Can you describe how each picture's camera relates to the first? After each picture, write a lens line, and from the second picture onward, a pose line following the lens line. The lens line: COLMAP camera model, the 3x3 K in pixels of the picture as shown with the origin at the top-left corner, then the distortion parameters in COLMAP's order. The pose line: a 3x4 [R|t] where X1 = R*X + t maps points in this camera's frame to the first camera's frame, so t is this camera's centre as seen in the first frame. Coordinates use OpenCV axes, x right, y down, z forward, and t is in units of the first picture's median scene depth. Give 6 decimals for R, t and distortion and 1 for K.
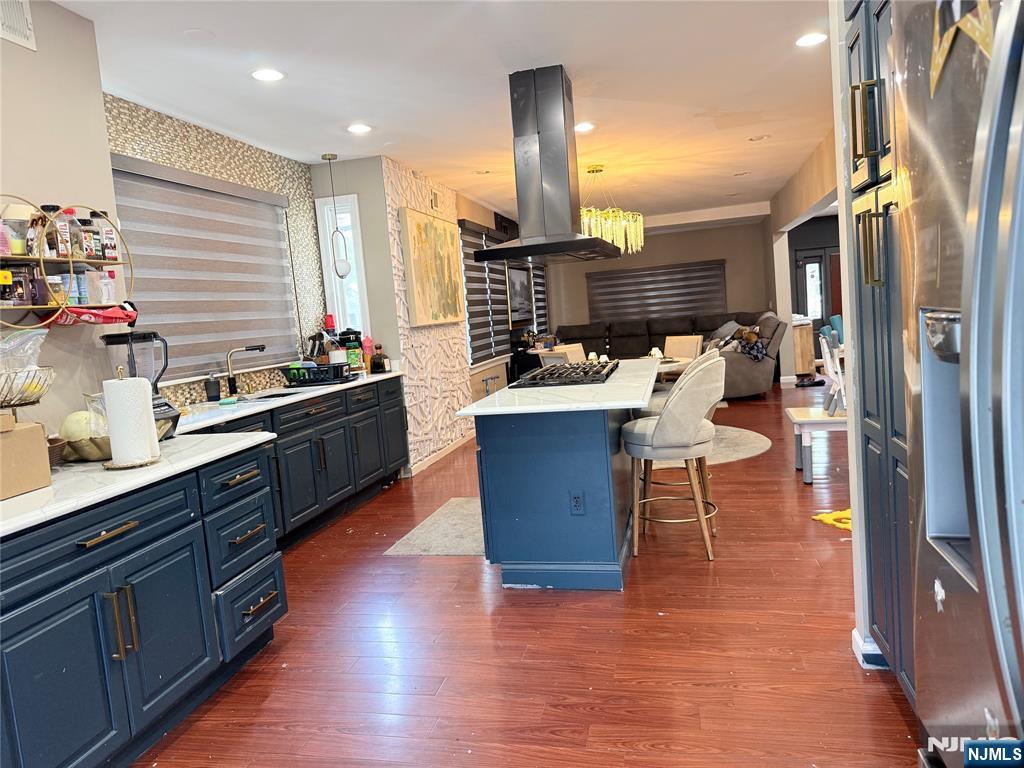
lens RADIAL K [[724.1, 0, 512.6], [0, 724.1, 382.8], [0, 0, 1]] dist [0.069239, -0.075038]
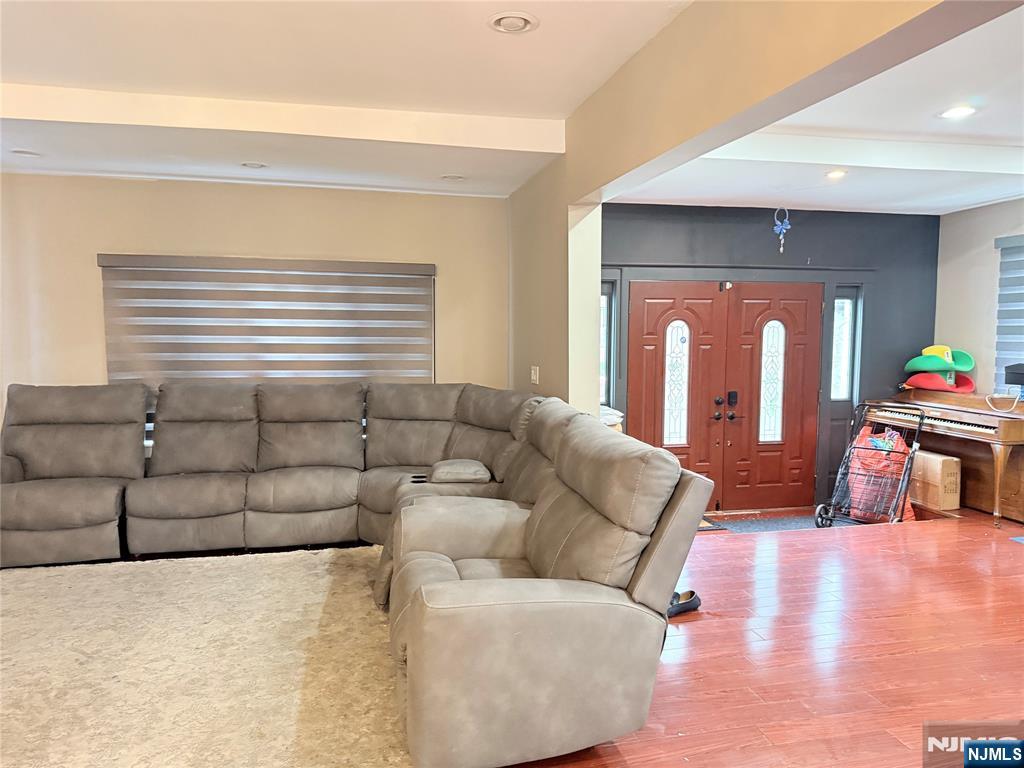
lens RADIAL K [[724.1, 0, 514.0], [0, 724.1, 380.2], [0, 0, 1]] dist [0.069239, -0.075038]
pose [[0.896445, 0.052404, 0.440046, 0.133400], [-0.033300, 0.998142, -0.051029, -0.072685], [-0.441903, 0.031091, 0.896524, 0.555073]]
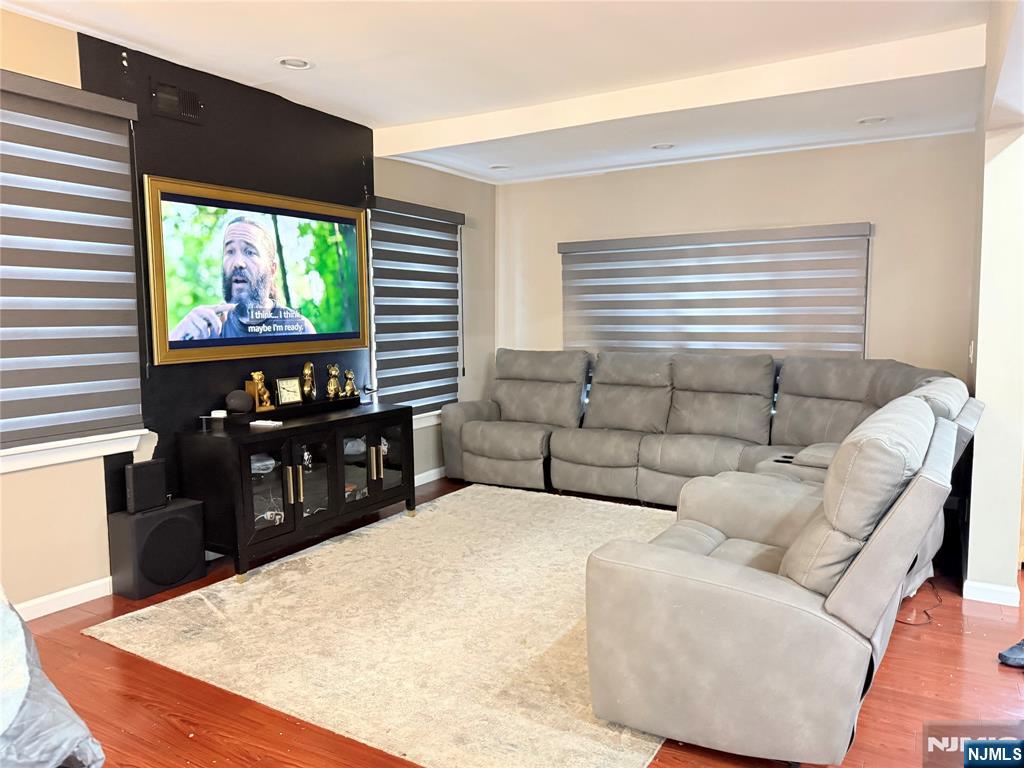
lens RADIAL K [[724.1, 0, 518.4], [0, 724.1, 384.7], [0, 0, 1]] dist [0.069239, -0.075038]
pose [[0.954837, 0.098801, -0.280221, 0.222452], [-0.092837, 0.995083, 0.034512, -0.074573], [0.282253, -0.006938, 0.959315, 0.541299]]
